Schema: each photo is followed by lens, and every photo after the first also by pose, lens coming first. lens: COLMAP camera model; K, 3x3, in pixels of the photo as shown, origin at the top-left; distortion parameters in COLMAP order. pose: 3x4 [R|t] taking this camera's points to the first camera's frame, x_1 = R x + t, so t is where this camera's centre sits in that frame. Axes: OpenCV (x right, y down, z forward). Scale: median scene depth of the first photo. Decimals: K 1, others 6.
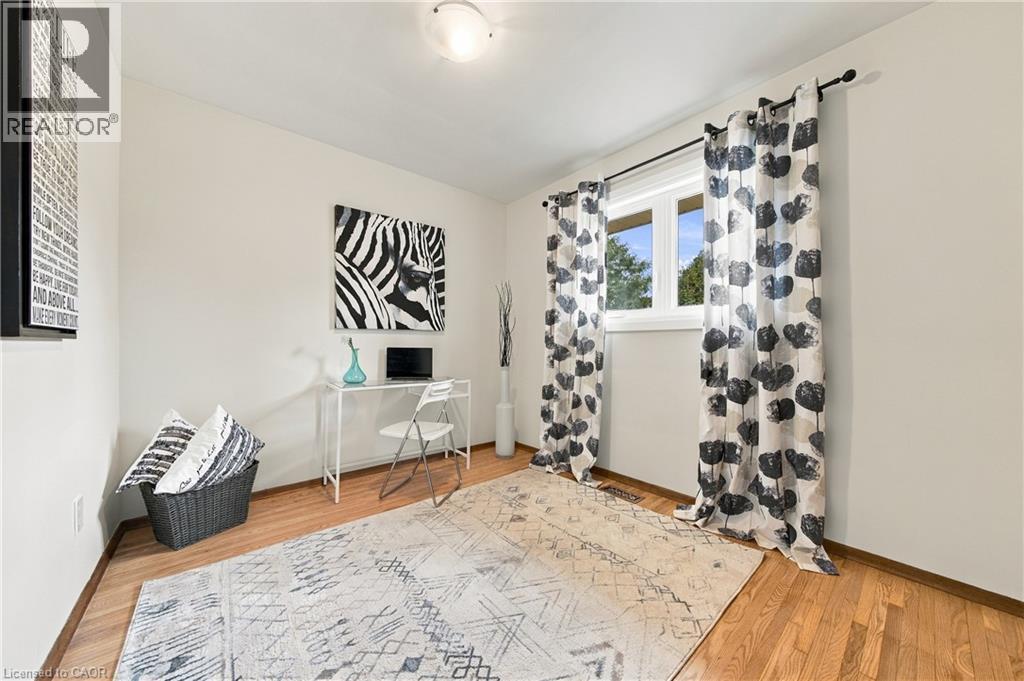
lens RADIAL K [[347.2, 0, 504.0], [0, 347.2, 343.3], [0, 0, 1]] dist [-0.000976, 0.000383]
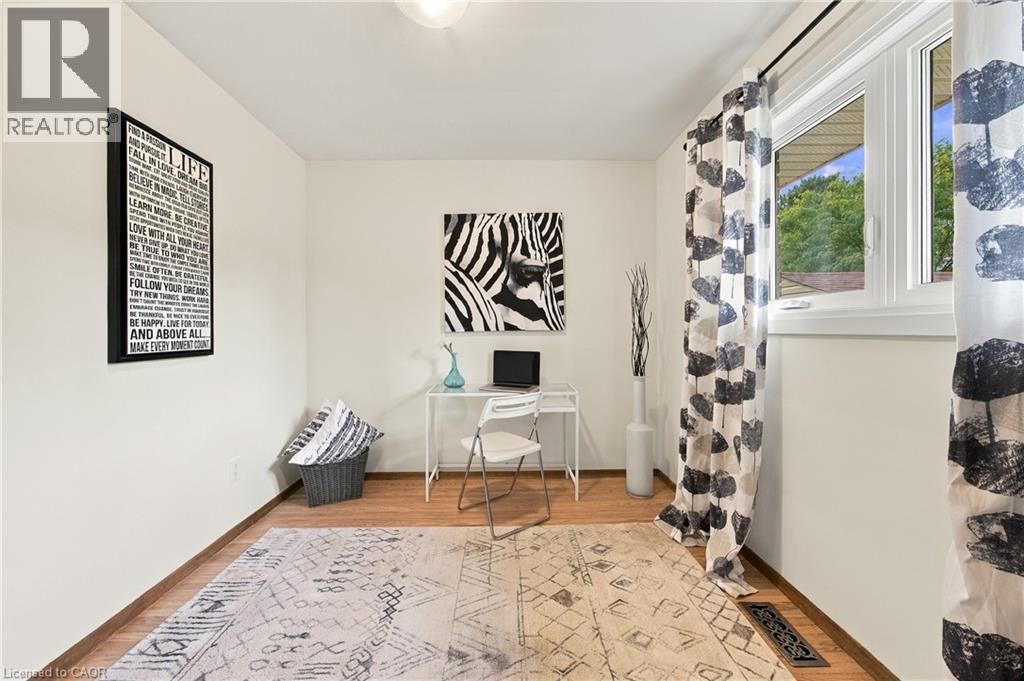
lens RADIAL K [[356.4, 0, 509.6], [0, 356.4, 326.9], [0, 0, 1]] dist [-0.014365, 0.006087]
pose [[0.786427, -0.013924, -0.617526, 0.311339], [0.012807, 0.999899, -0.006235, -0.046106], [0.617551, -0.003006, 0.786525, 0.255912]]
